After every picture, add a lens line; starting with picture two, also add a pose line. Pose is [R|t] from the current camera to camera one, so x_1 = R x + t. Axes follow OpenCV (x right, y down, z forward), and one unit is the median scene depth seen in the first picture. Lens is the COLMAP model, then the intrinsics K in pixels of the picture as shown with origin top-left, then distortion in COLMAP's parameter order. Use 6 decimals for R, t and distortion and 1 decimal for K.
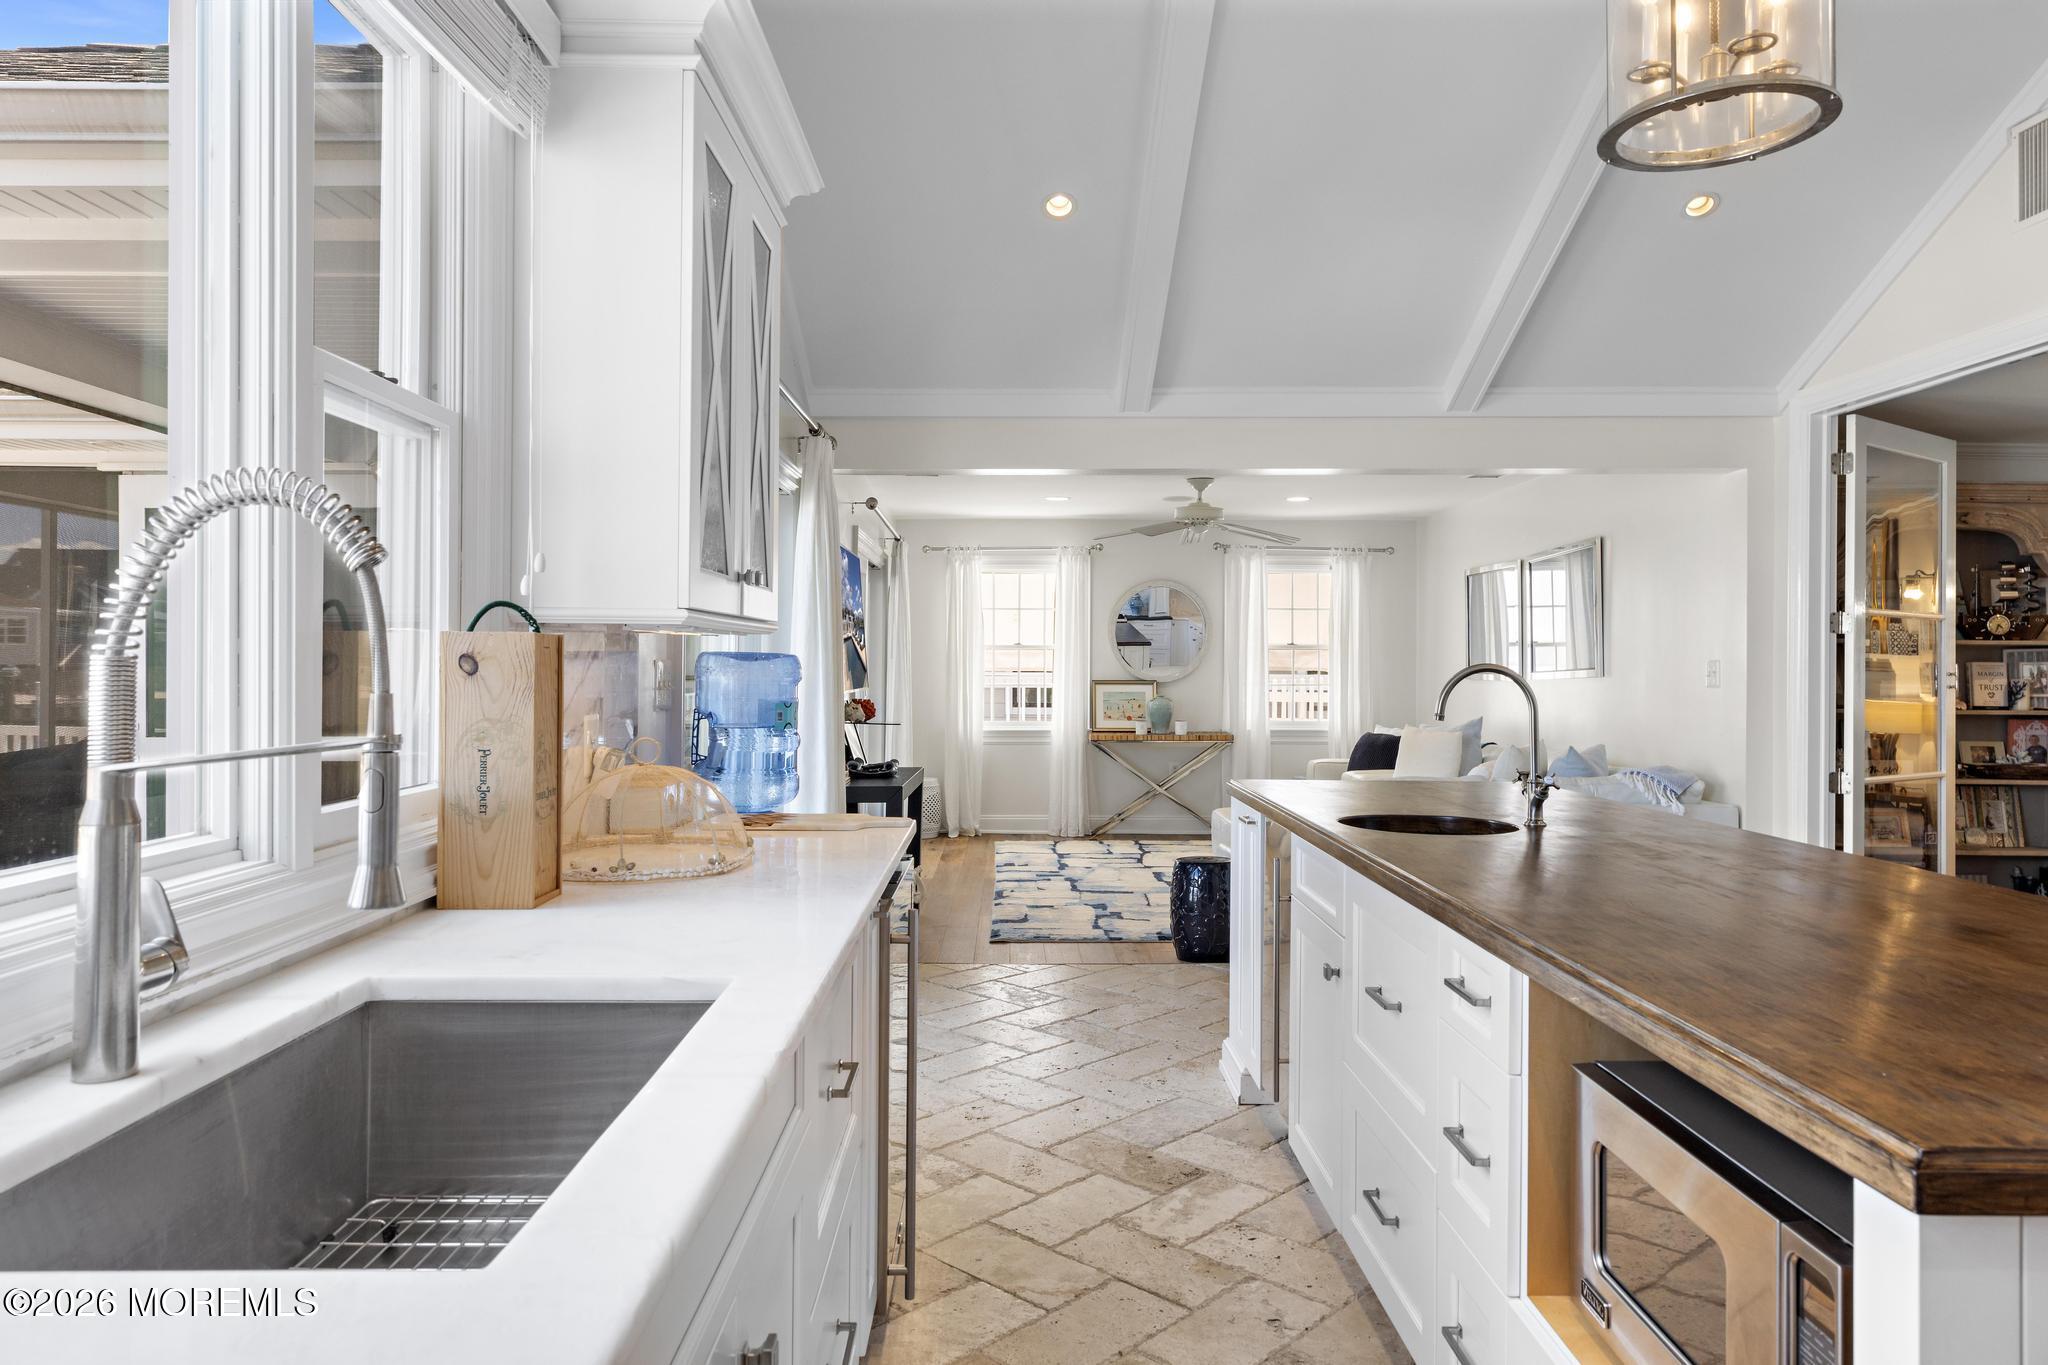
lens RADIAL K [[1305.0, 0, 1024.0], [0, 1305.0, 682.5], [0, 0, 1]] dist [-0.000093, -0.000297]
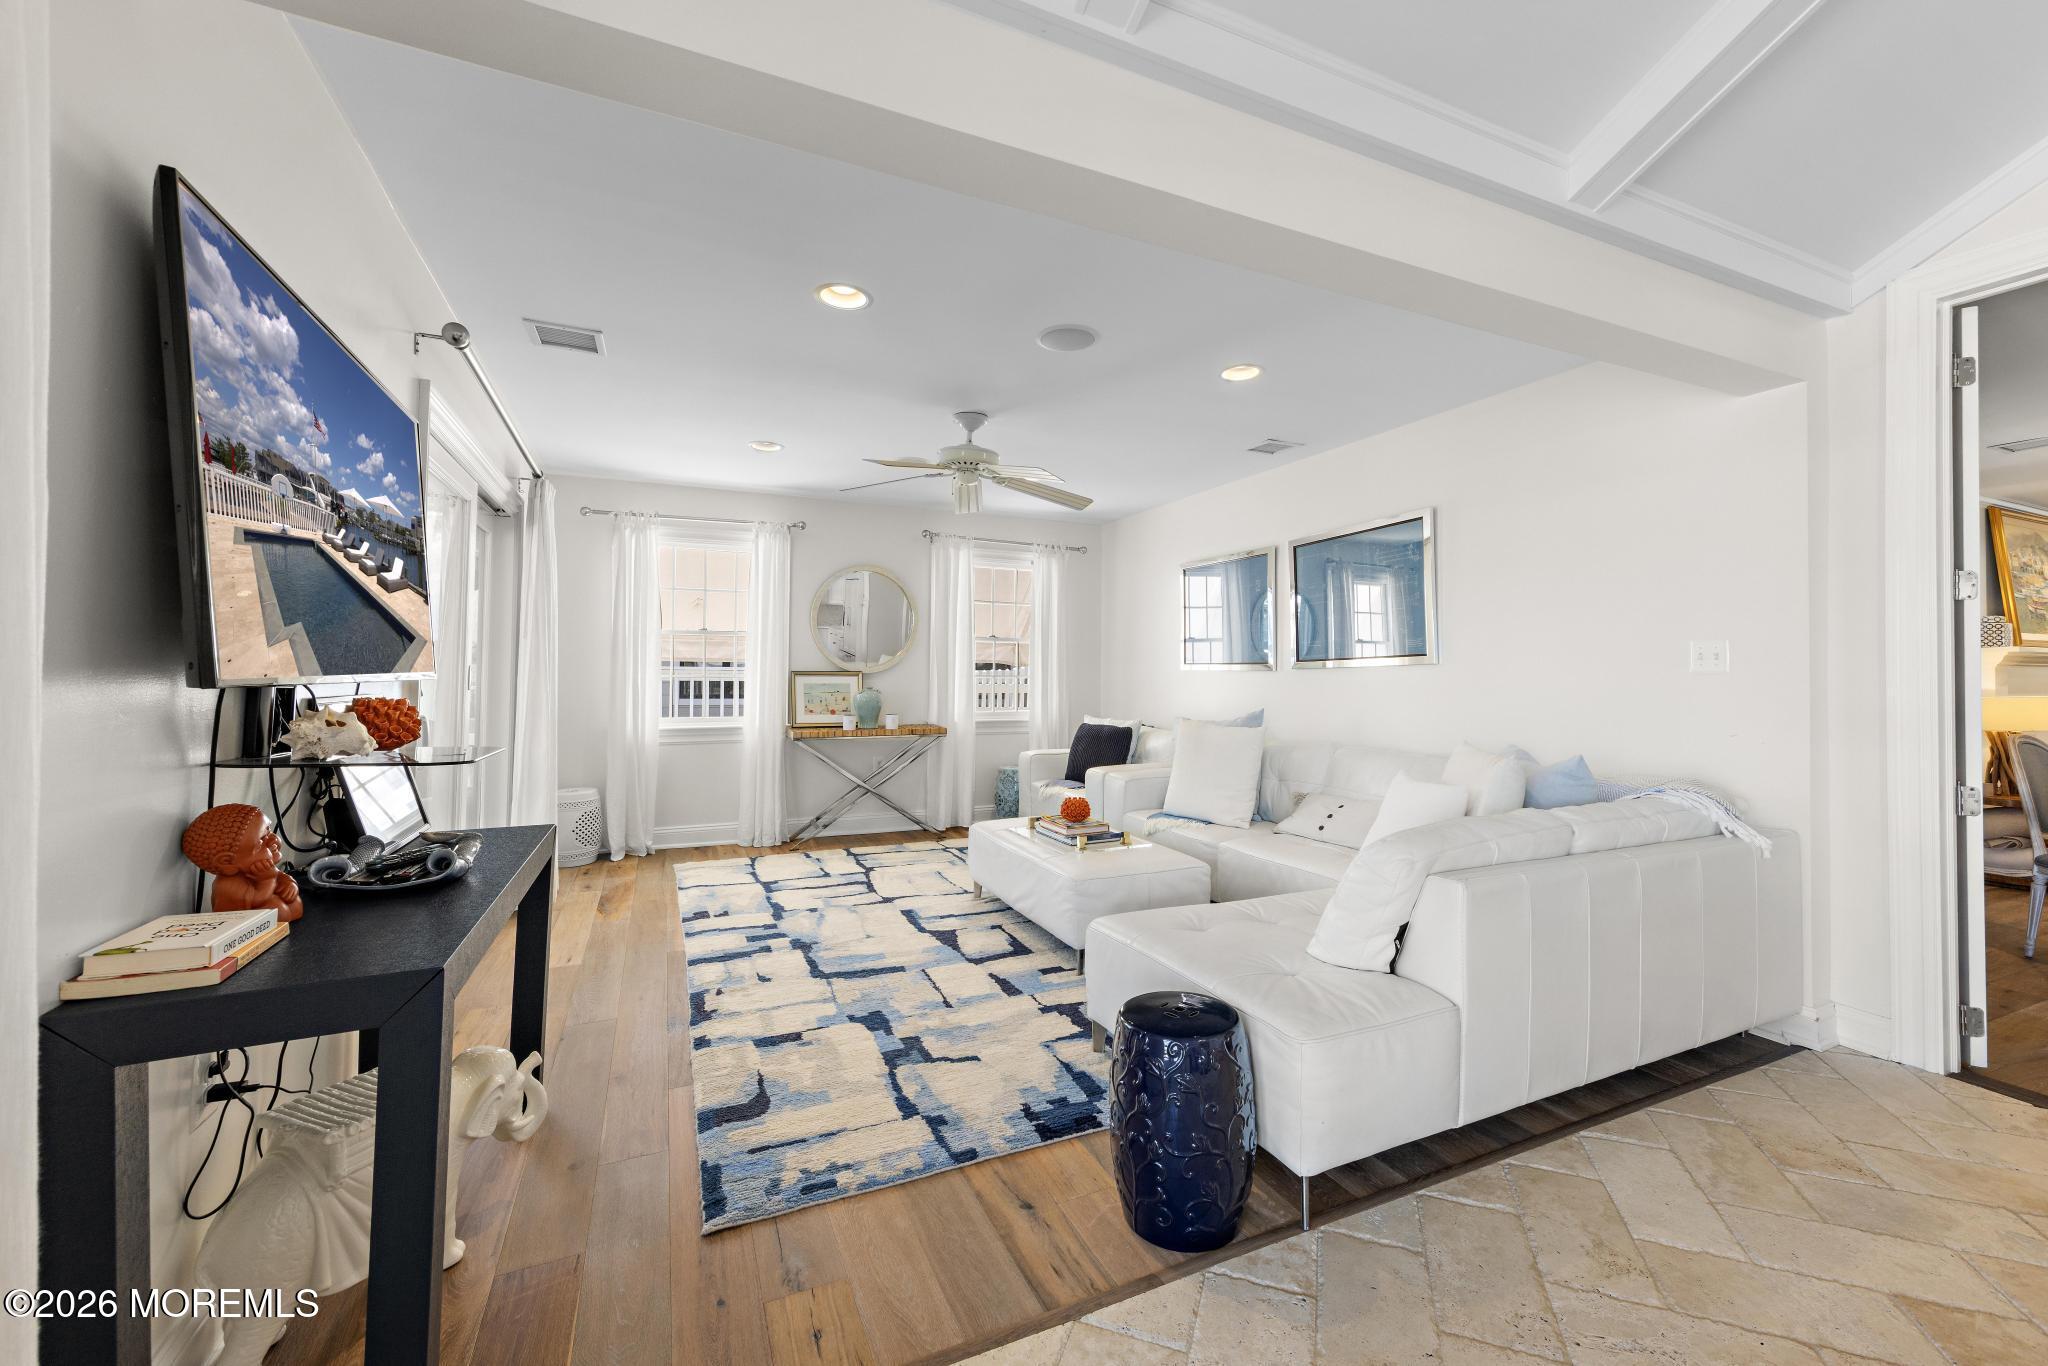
lens RADIAL K [[814.8, 0, 1042.5], [0, 814.8, 656.4], [0, 0, 1]] dist [0.001140, -0.000062]
pose [[0.911730, 0.010950, 0.410643, -0.022185], [0.000518, 0.999613, -0.027806, 0.004138], [-0.410789, 0.025564, 0.911372, 0.414140]]
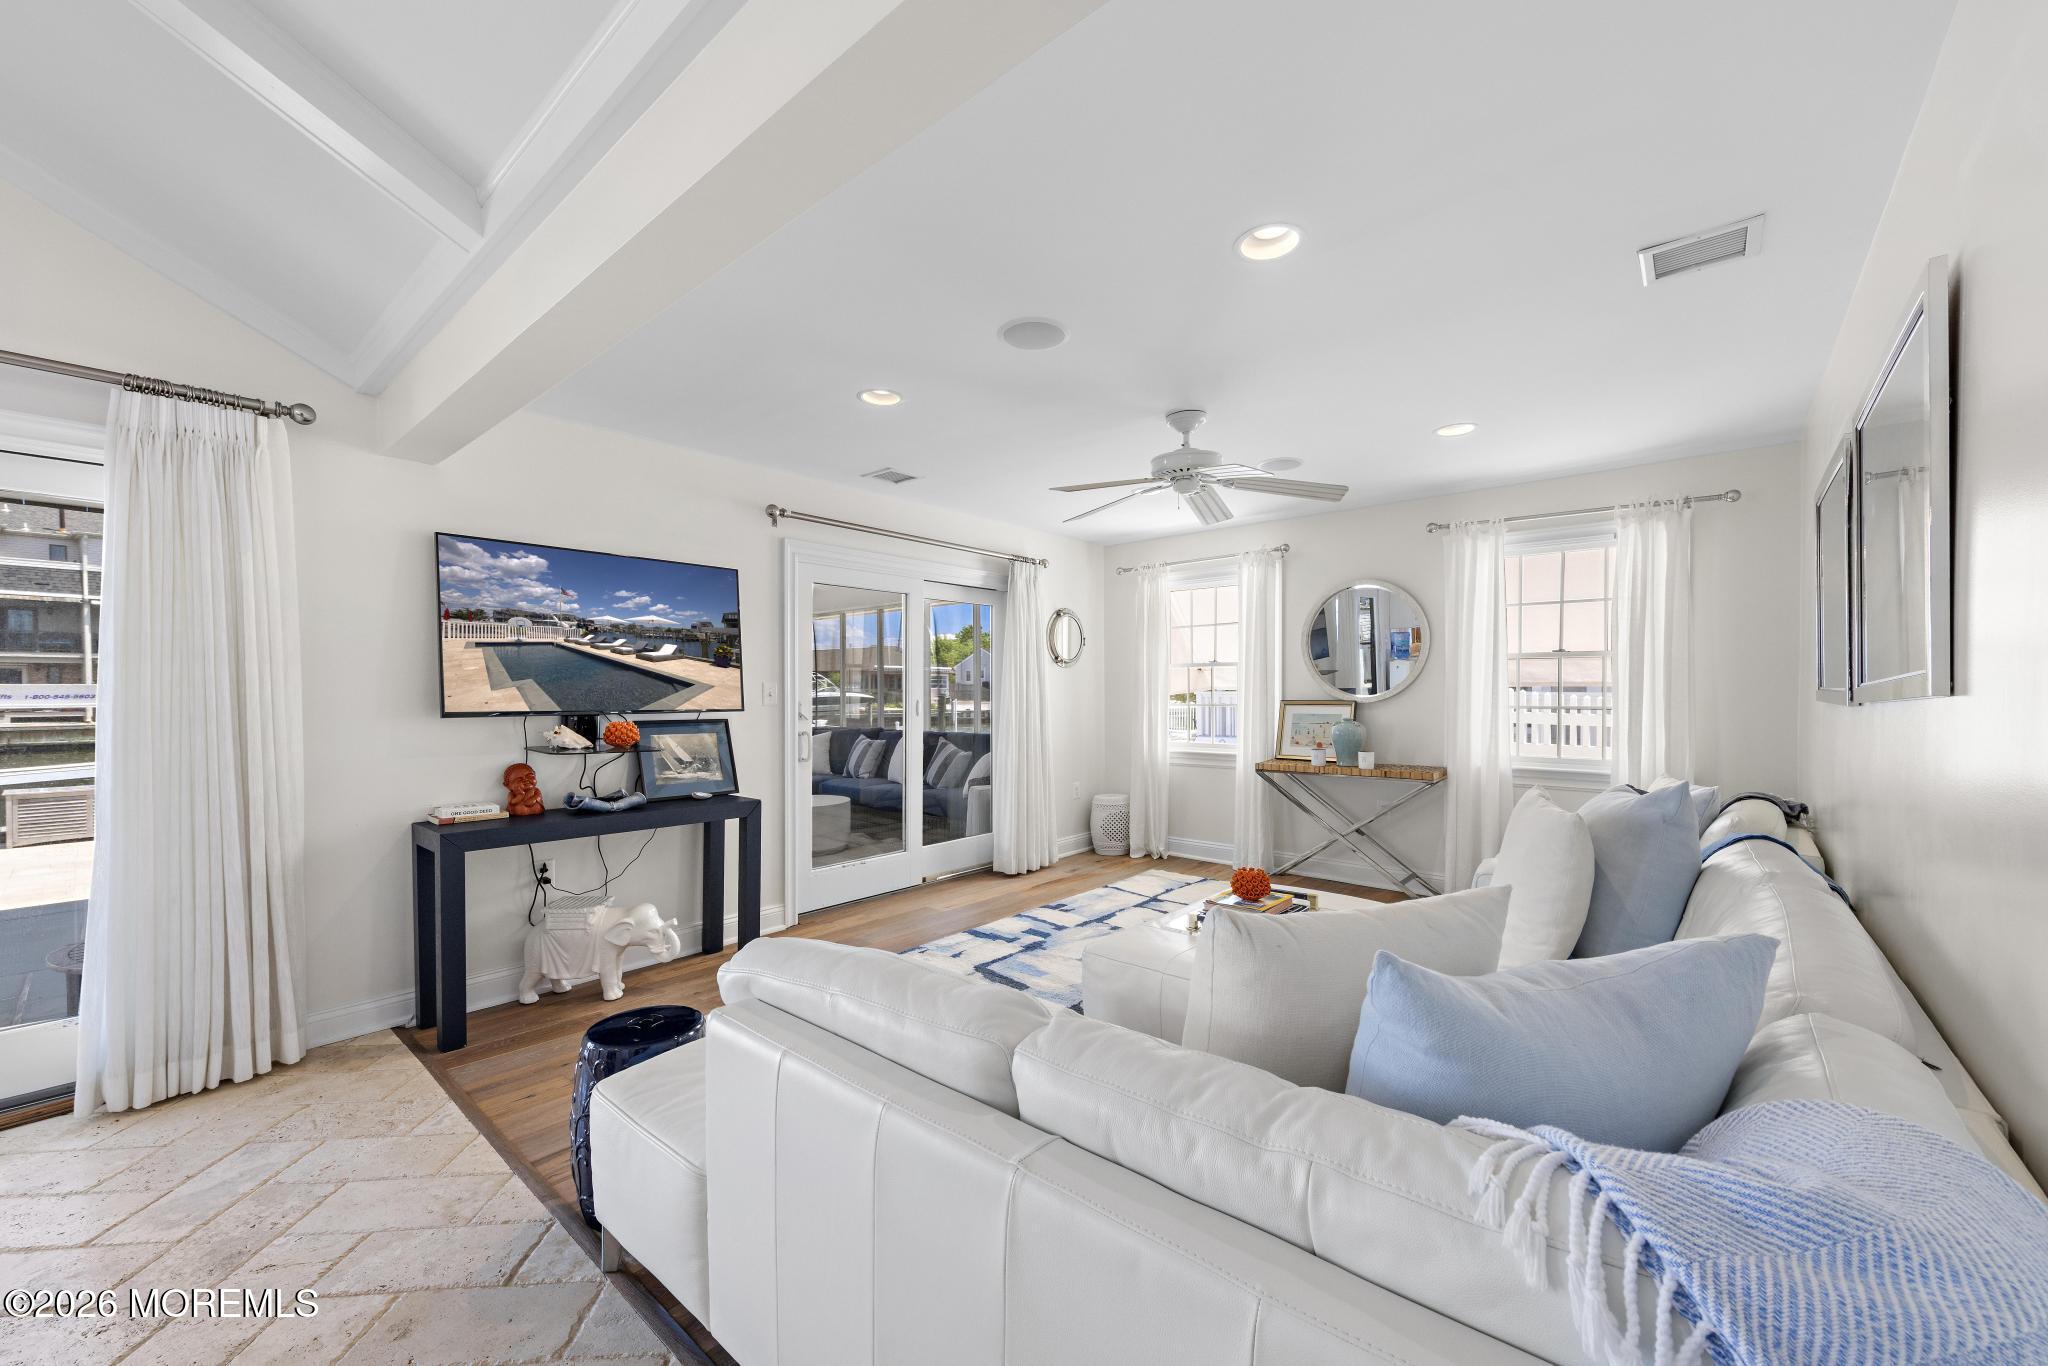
lens RADIAL K [[796.3, 0, 1024.0], [0, 796.3, 683.0], [0, 0, 1]] dist [0.002298, 0.000108]
pose [[0.751384, -0.011935, -0.659757, 0.279950], [-0.006913, 0.999639, -0.025956, 0.002071], [0.659829, 0.024064, 0.751030, 0.486158]]
